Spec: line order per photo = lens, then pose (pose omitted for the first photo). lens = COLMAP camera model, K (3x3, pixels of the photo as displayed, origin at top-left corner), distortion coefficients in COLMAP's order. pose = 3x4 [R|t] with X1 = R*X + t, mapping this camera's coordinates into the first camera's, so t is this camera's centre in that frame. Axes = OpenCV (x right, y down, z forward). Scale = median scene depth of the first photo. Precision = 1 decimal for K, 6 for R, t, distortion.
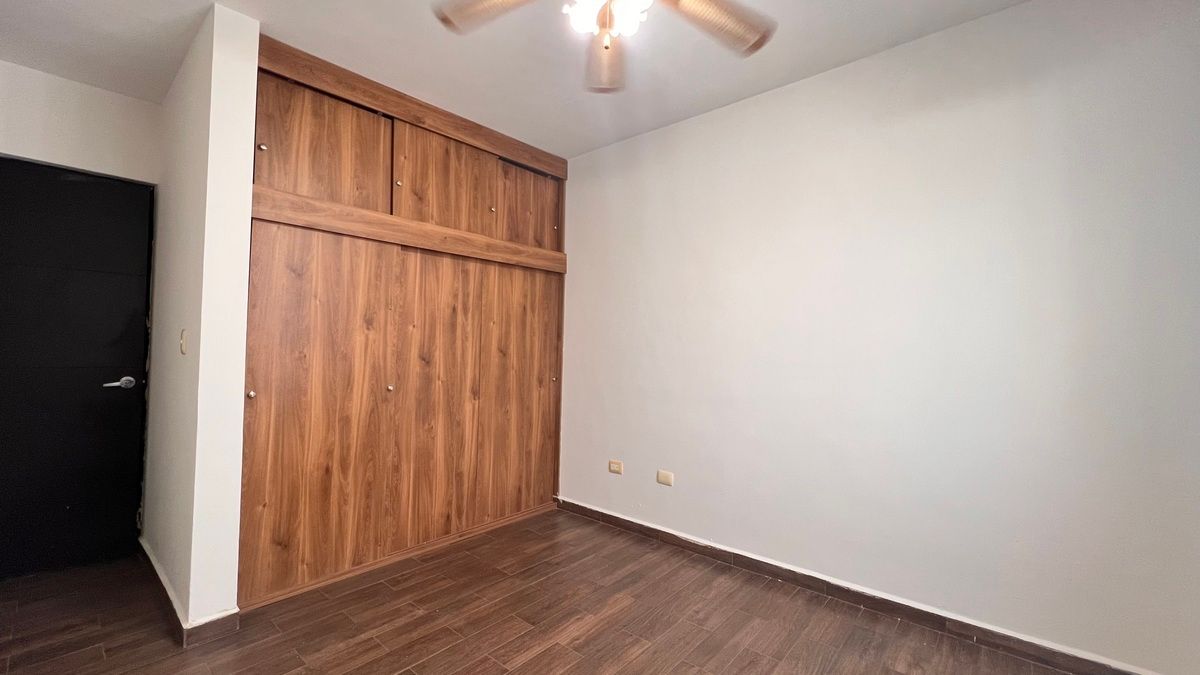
lens RADIAL K [[489.5, 0, 599.5], [0, 489.5, 334.7], [0, 0, 1]] dist [-0.000873, -0.000096]
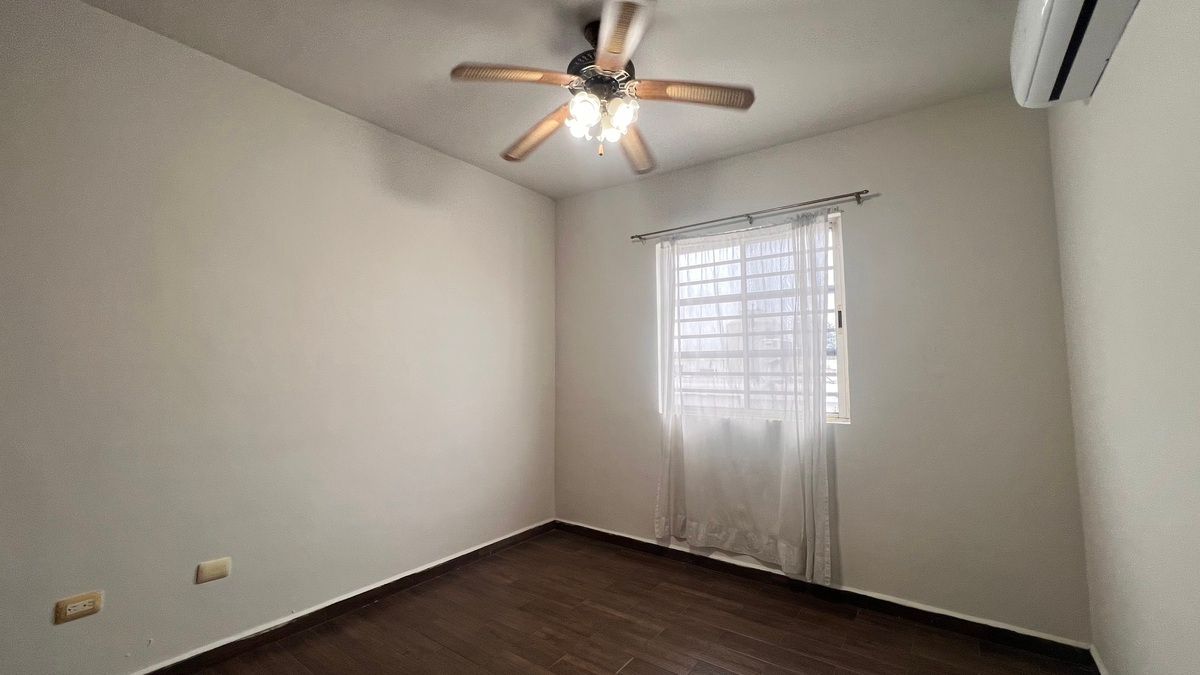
lens RADIAL K [[489.5, 0, 599.5], [0, 489.5, 334.7], [0, 0, 1]] dist [-0.000873, -0.000096]
pose [[-0.079845, 0.056417, 0.995209, -0.696216], [-0.022320, 0.998046, -0.058369, -0.008191], [-0.996557, -0.026874, -0.078430, 0.600823]]
